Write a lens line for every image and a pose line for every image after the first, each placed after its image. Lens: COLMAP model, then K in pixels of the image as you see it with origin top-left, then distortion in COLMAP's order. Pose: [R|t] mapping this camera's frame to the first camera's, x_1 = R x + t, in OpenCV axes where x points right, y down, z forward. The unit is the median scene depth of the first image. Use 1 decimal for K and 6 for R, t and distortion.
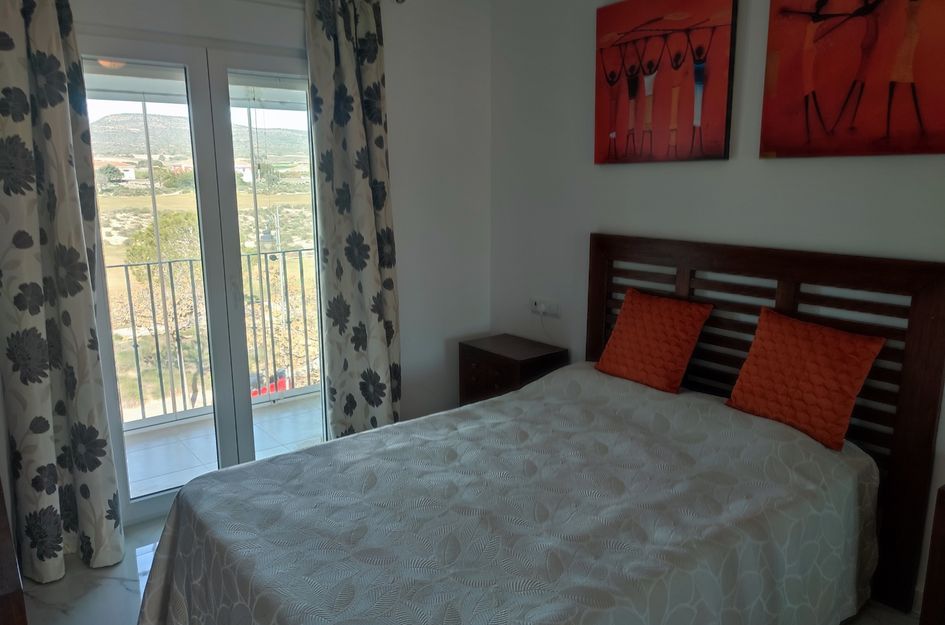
lens RADIAL K [[686.3, 0, 469.4], [0, 686.3, 310.6], [0, 0, 1]] dist [0.031642, -0.032000]
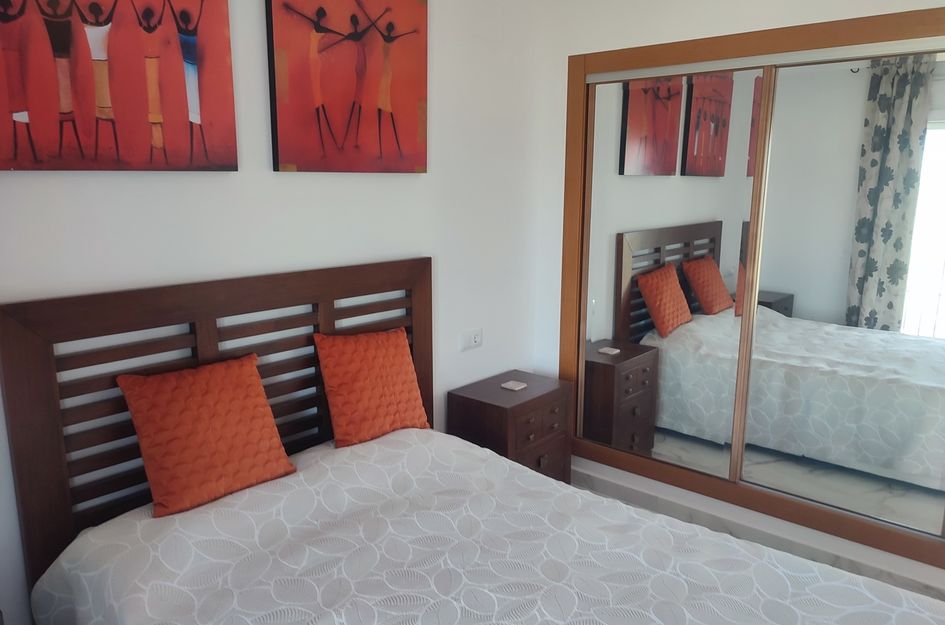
lens RADIAL K [[686.3, 0, 469.4], [0, 686.3, 310.6], [0, 0, 1]] dist [0.031642, -0.032000]
pose [[-0.208626, -0.174190, 0.962358, -0.470932], [0.191709, 0.957637, 0.214895, -0.185302], [-0.959022, 0.229325, -0.166395, 0.918264]]
